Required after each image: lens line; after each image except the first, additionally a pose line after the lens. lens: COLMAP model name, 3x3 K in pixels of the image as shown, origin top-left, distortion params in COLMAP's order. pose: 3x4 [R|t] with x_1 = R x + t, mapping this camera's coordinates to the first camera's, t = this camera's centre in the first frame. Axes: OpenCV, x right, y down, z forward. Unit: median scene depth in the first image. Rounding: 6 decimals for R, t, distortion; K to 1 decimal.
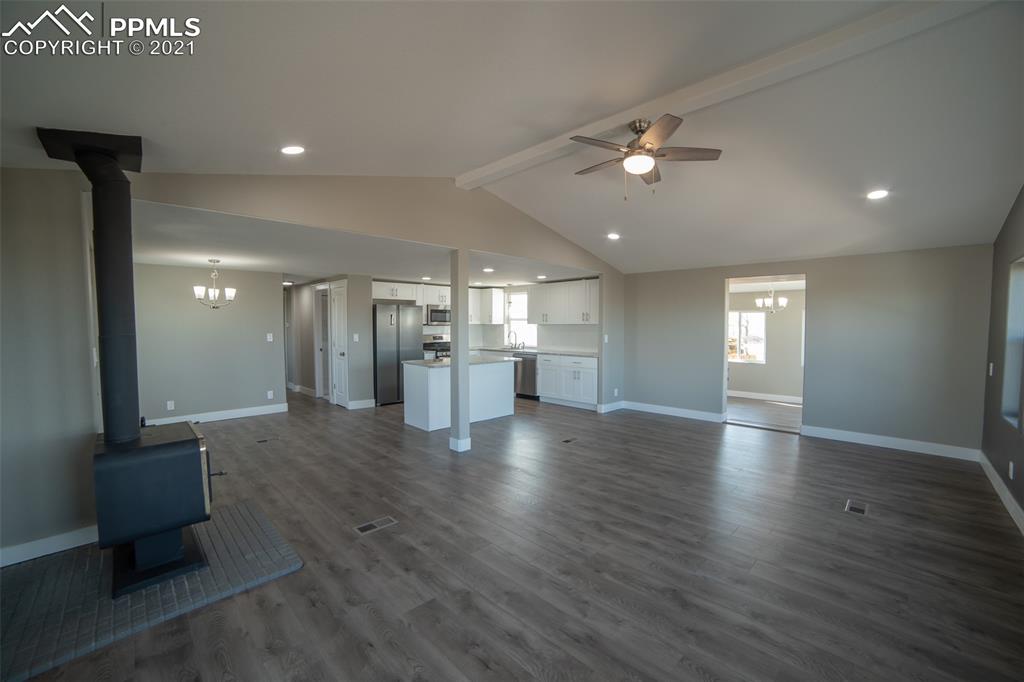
lens RADIAL K [[422.5, 0, 512.0], [0, 422.5, 341.0], [0, 0, 1]] dist [-0.001774, 0.000423]
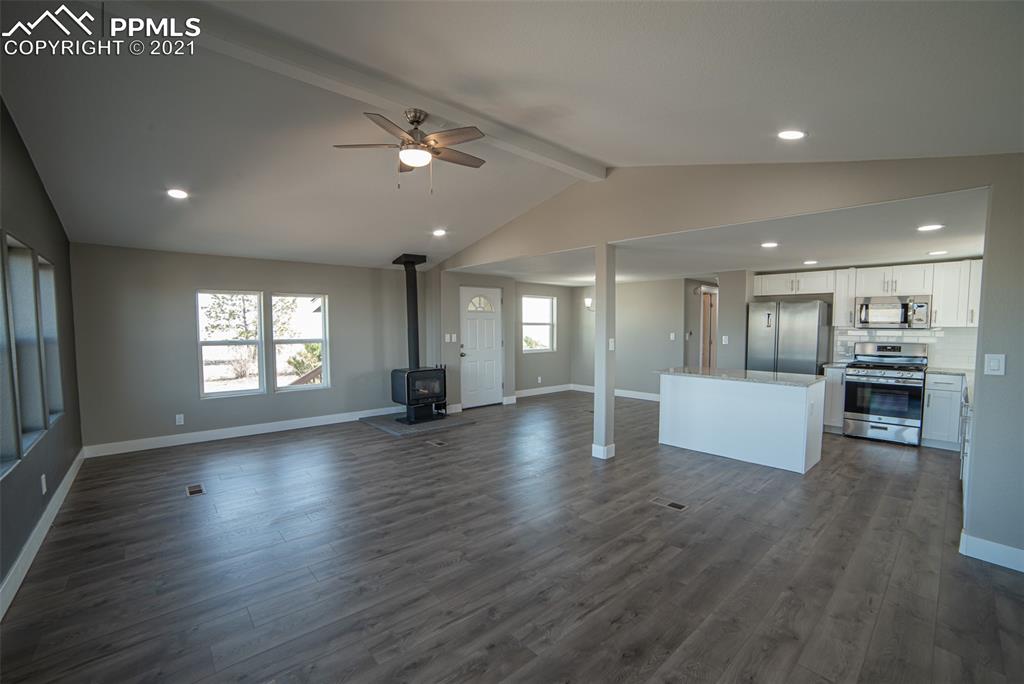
lens RADIAL K [[422.5, 0, 512.0], [0, 422.5, 342.0], [0, 0, 1]] dist [-0.001774, 0.000423]
pose [[-0.030693, 0.044692, -0.998529, 0.492598], [-0.048514, 0.997756, 0.046148, -0.020377], [0.998351, 0.049859, -0.028456, 0.484830]]
